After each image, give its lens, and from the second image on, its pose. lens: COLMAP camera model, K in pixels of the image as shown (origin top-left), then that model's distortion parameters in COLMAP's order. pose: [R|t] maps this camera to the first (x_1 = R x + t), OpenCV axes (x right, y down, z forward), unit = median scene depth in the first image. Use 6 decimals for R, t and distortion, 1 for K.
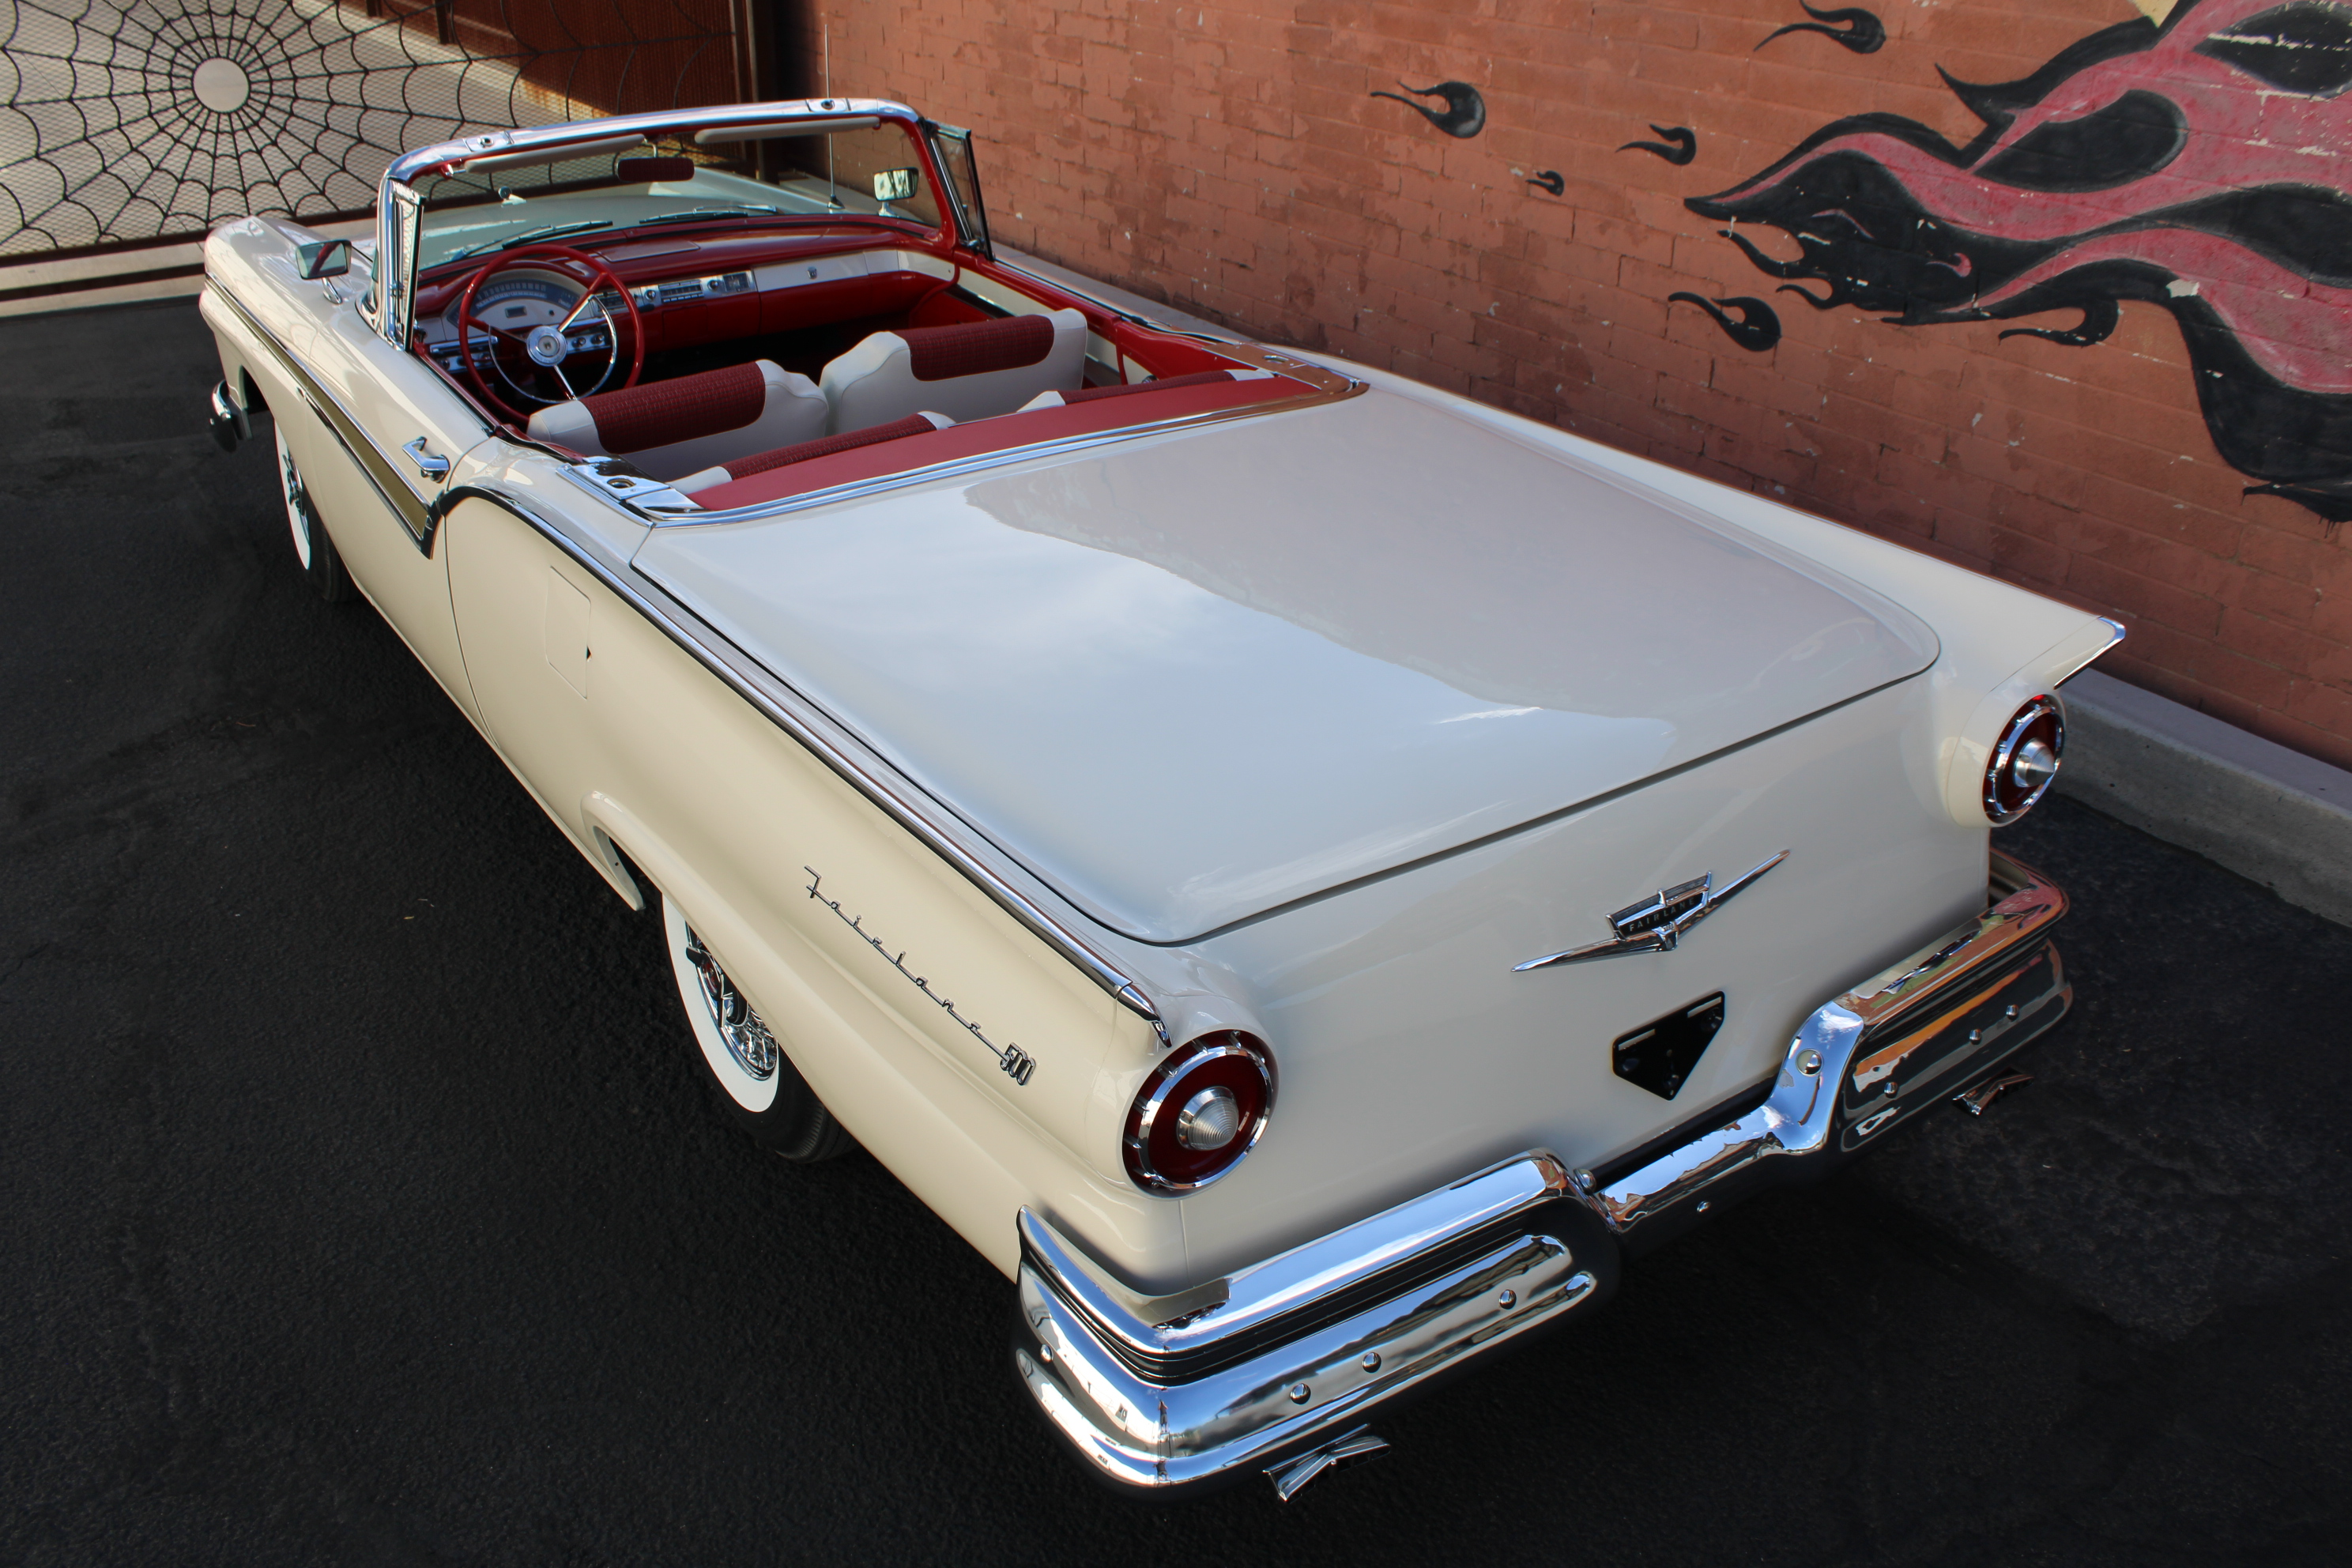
lens RADIAL K [[1971.9, 0, 1146.0], [0, 1971.9, 789.6], [0, 0, 1]] dist [-0.159012, 0.135918]
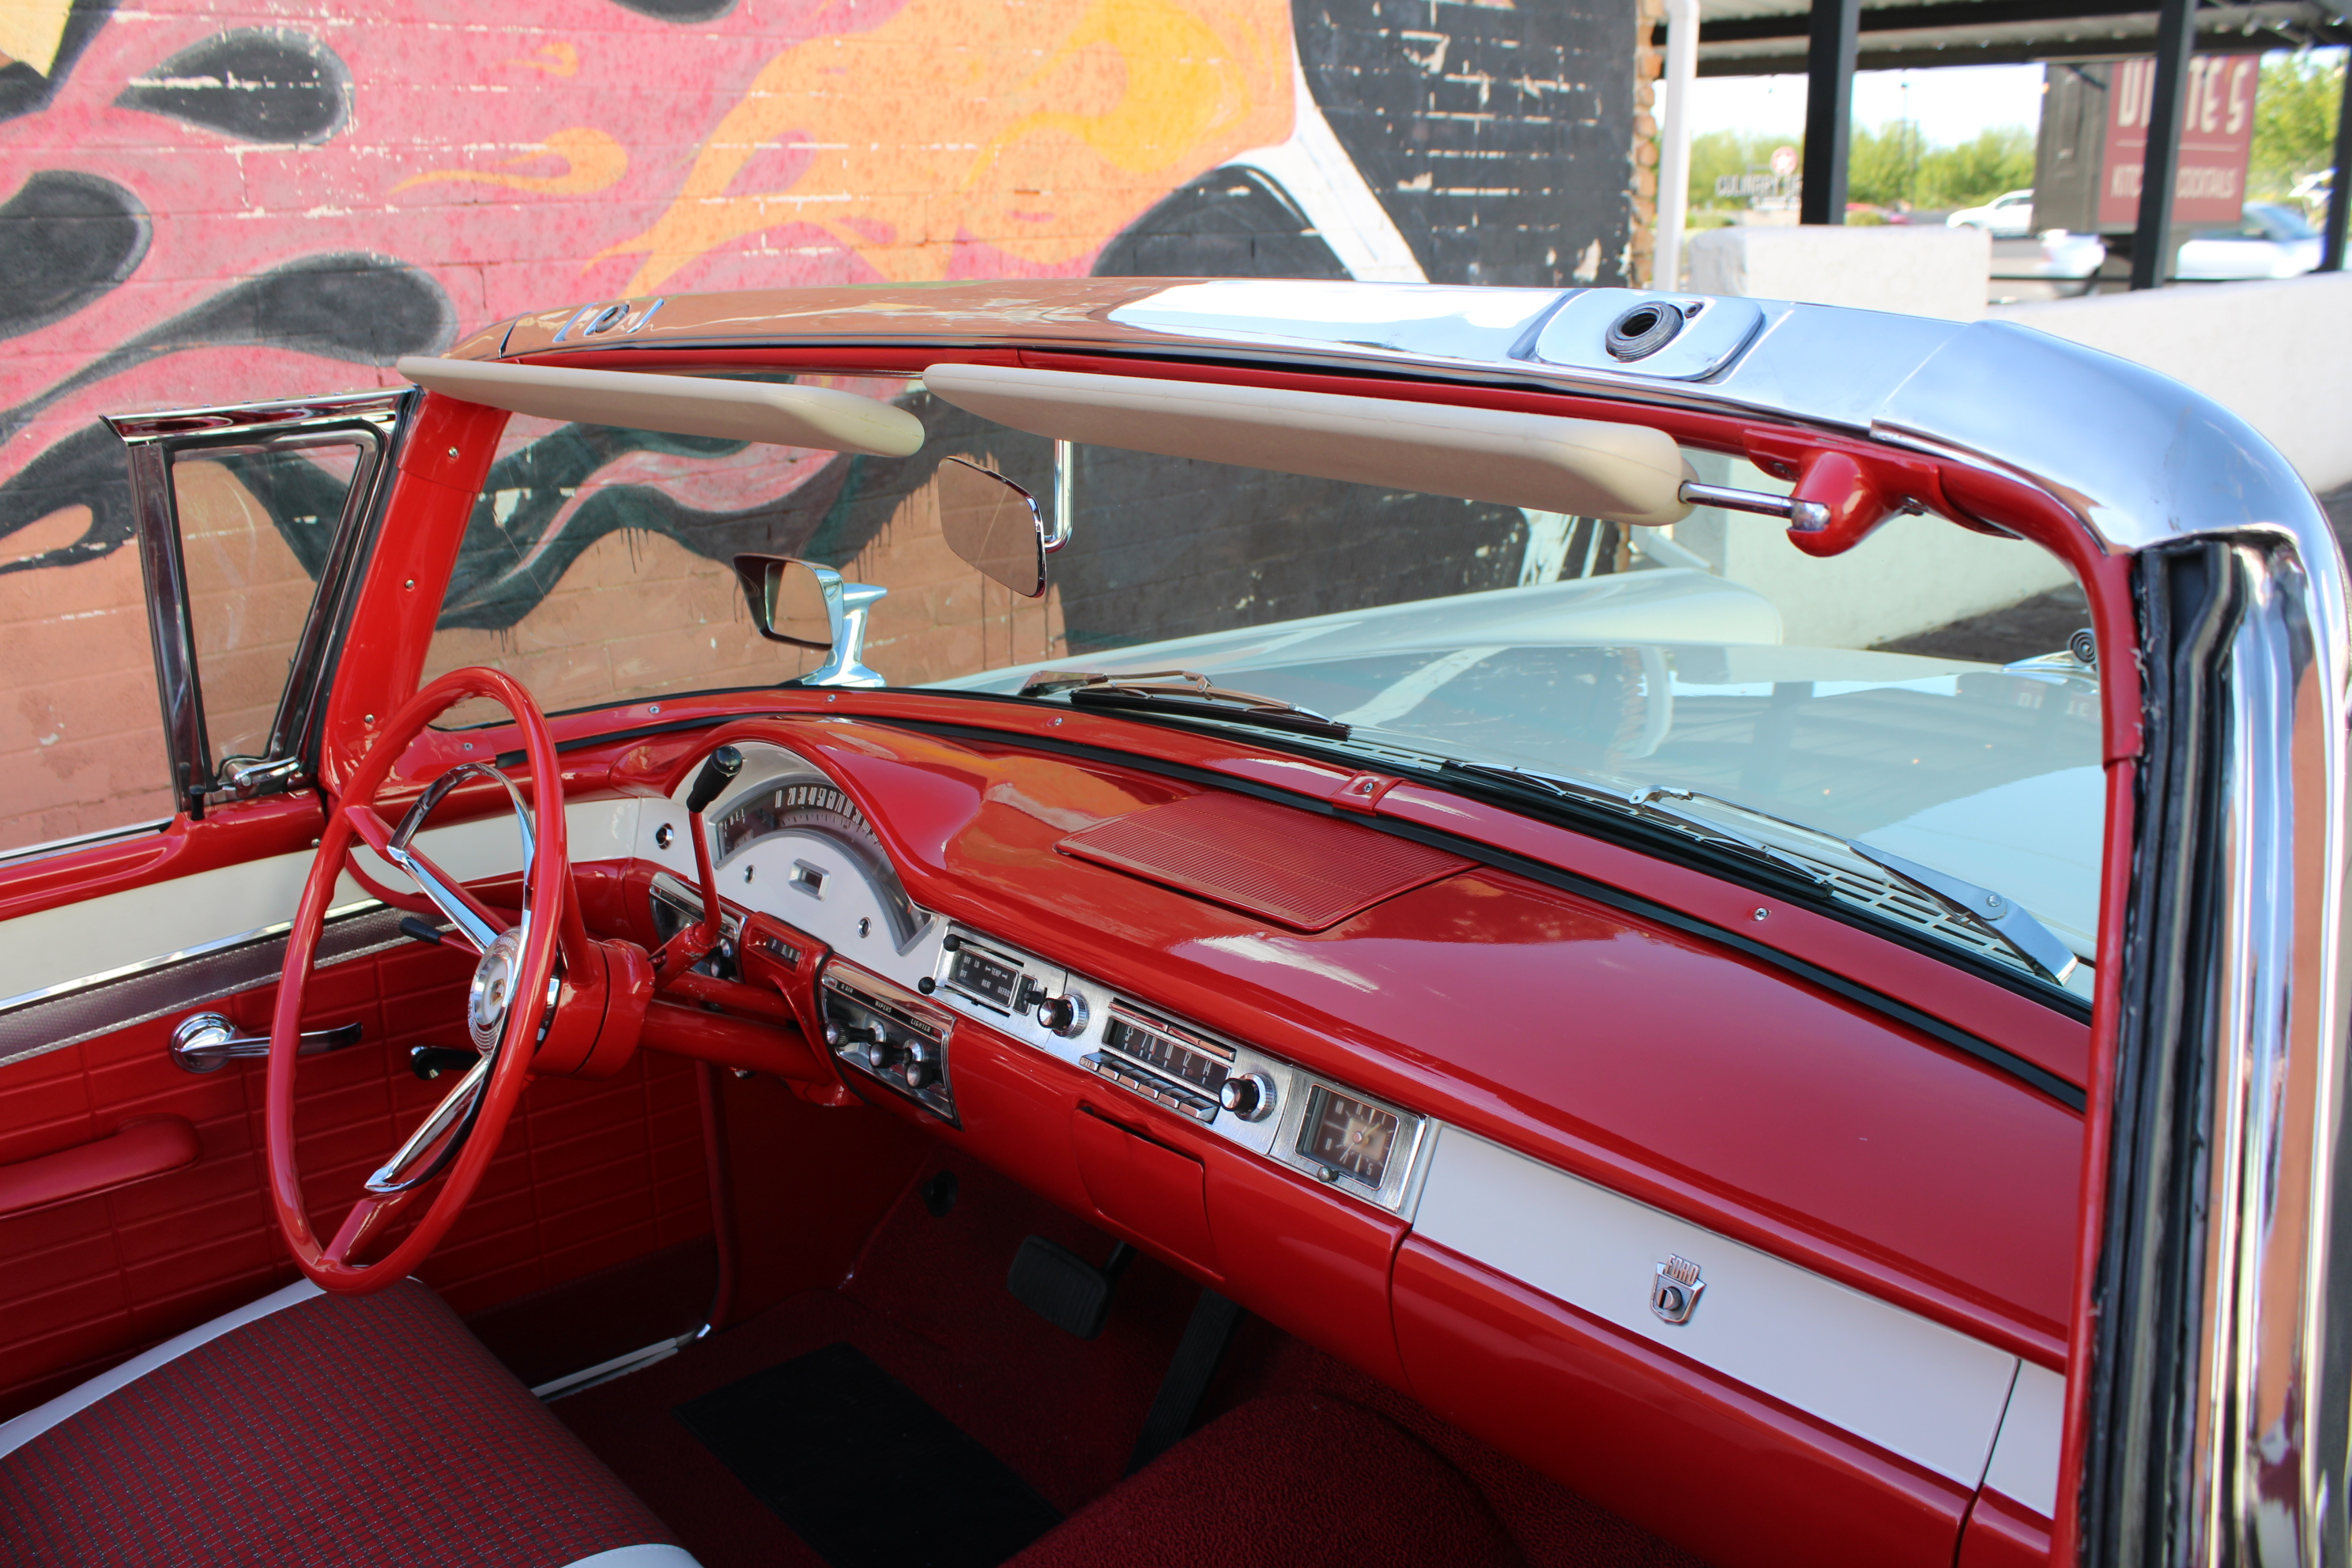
lens RADIAL K [[1981.3, 0, 1147.3], [0, 1981.3, 796.3], [0, 0, 1]] dist [-0.172546, 0.164742]
pose [[-0.197147, -0.281614, 0.939056, -0.197130], [0.470104, 0.813395, 0.342624, -0.187230], [-0.860311, 0.509001, -0.027970, 0.630314]]
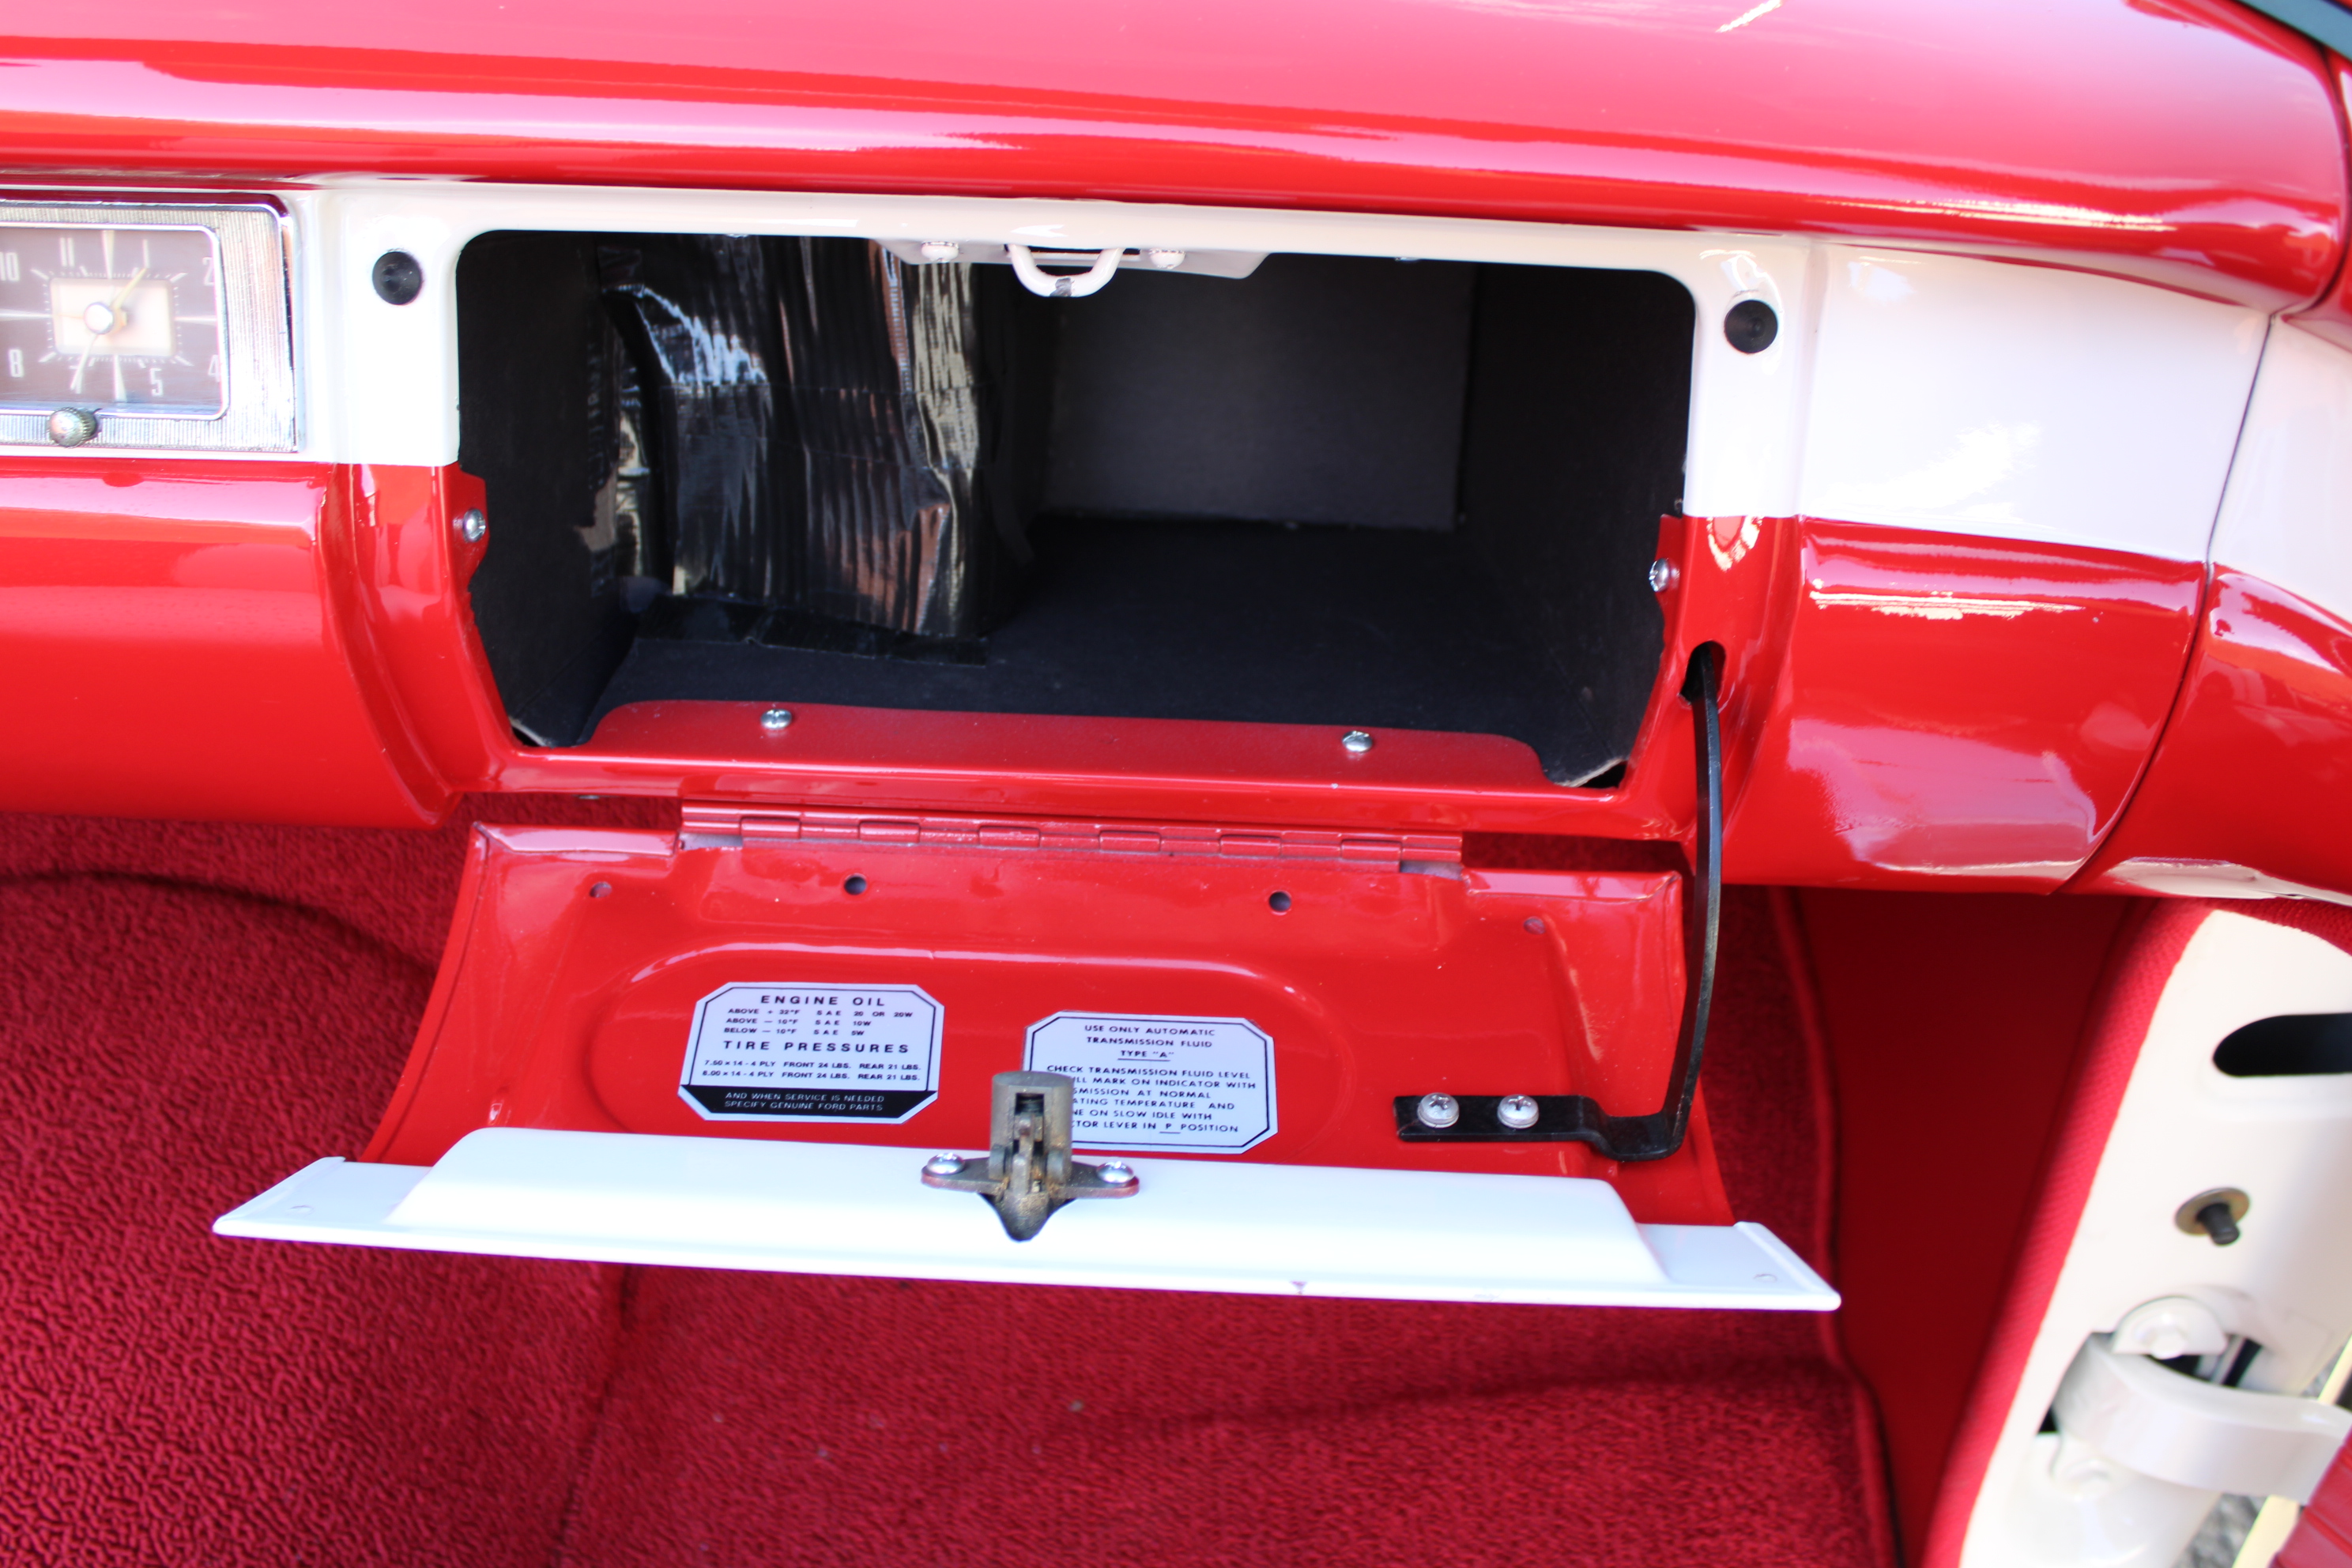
lens RADIAL K [[2258.9, 0, 1145.5], [0, 2258.9, 786.2], [0, 0, 1]] dist [-0.143435, 0.149129]
pose [[-0.854063, -0.352117, 0.382870, -0.101480], [0.206853, 0.445442, 0.871087, -0.141802], [-0.477271, 0.823161, -0.307600, 0.647300]]
